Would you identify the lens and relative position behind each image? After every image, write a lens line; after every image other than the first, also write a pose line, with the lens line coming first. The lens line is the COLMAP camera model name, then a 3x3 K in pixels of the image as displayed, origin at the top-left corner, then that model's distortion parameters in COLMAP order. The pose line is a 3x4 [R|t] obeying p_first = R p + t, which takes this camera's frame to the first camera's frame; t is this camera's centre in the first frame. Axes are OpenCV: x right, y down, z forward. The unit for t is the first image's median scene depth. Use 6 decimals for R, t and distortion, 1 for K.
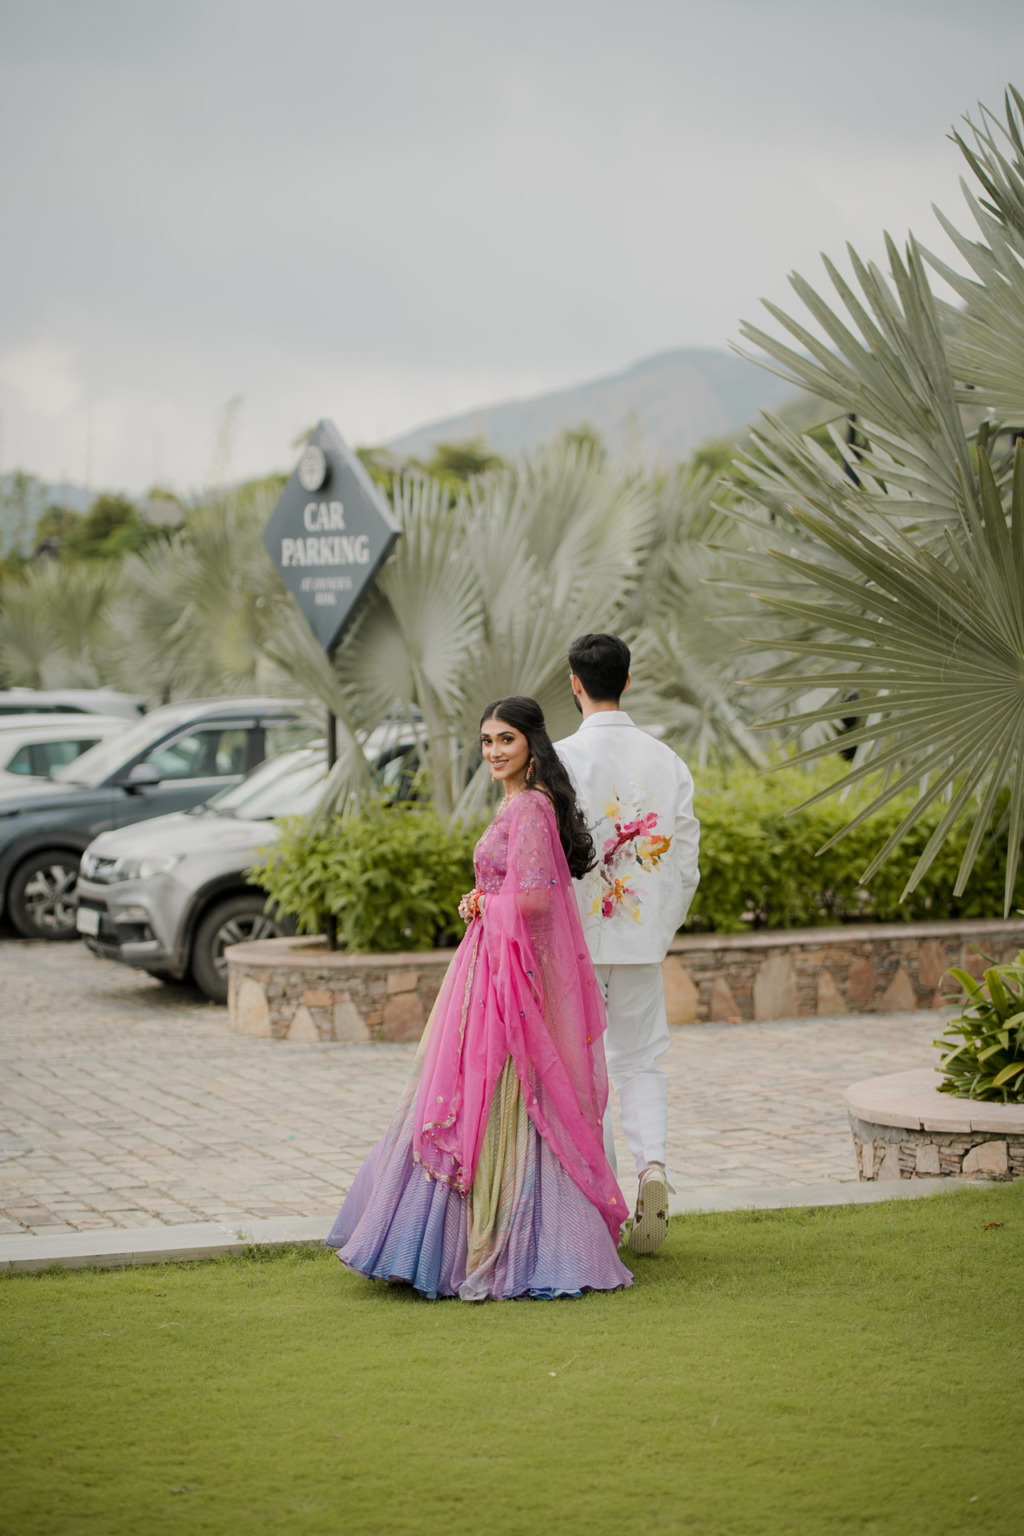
lens RADIAL K [[3716.4, 0, 512.0], [0, 3716.4, 768.0], [0, 0, 1]] dist [-0.095708, 0.000000]
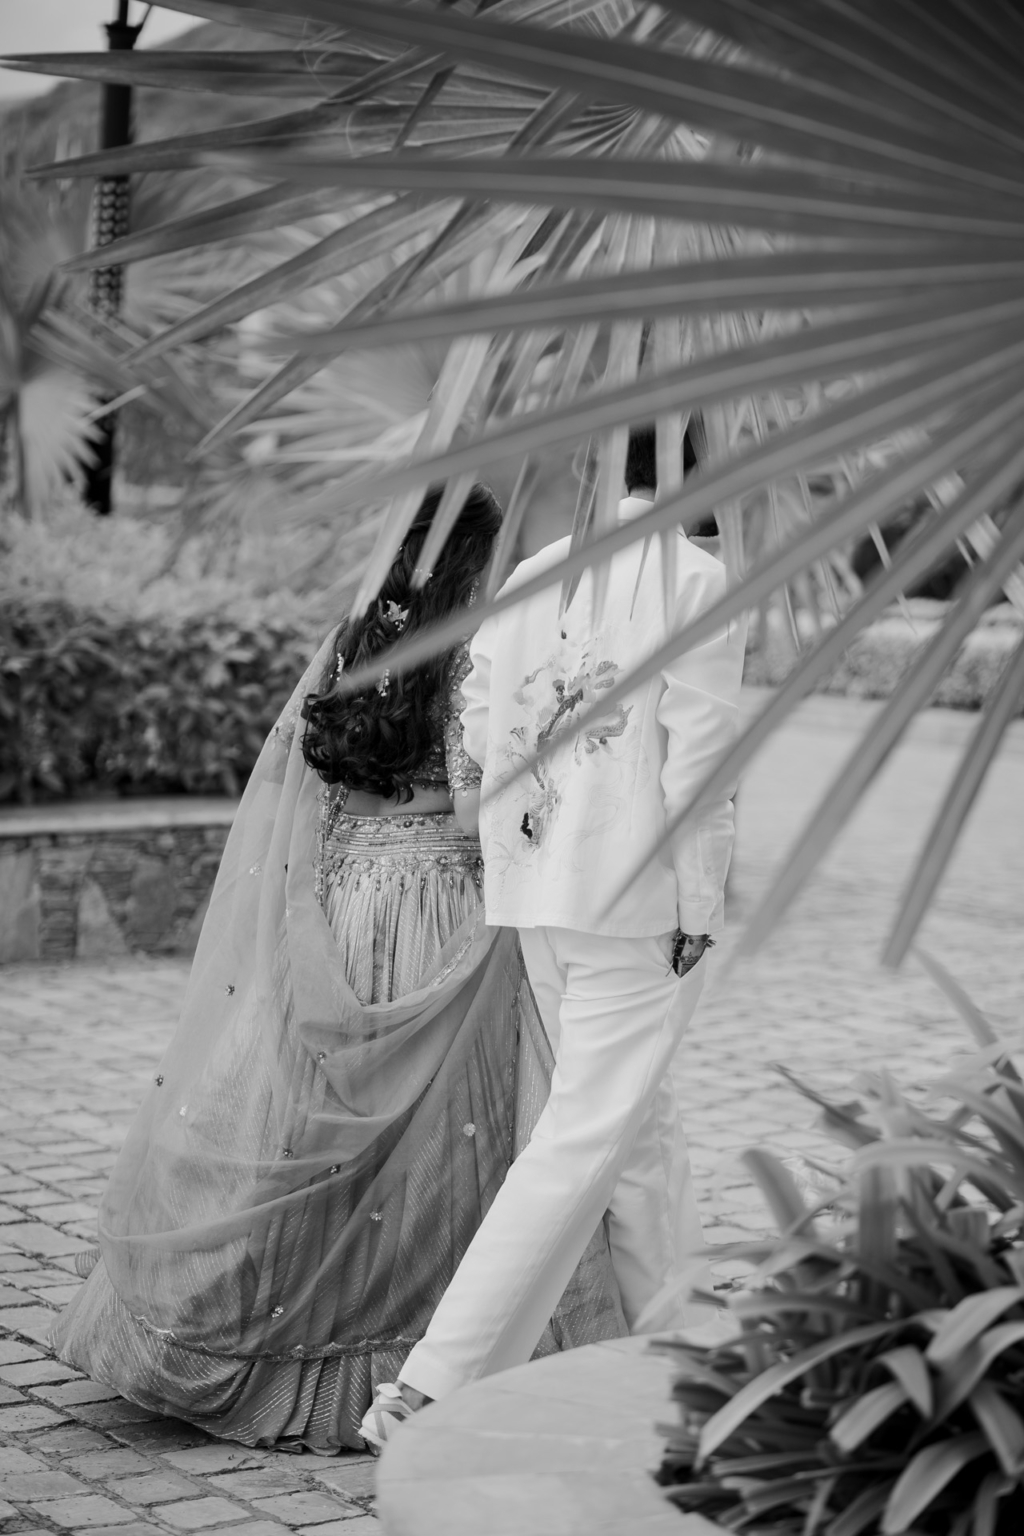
lens RADIAL K [[3716.4, 0, 512.0], [0, 3716.4, 768.8], [0, 0, 1]] dist [-0.095708, 0.000000]
pose [[0.972065, 0.028940, 0.232920, 0.013942], [-0.043552, 0.997375, 0.057839, 0.001825], [-0.230635, -0.066368, 0.970774, 0.431968]]
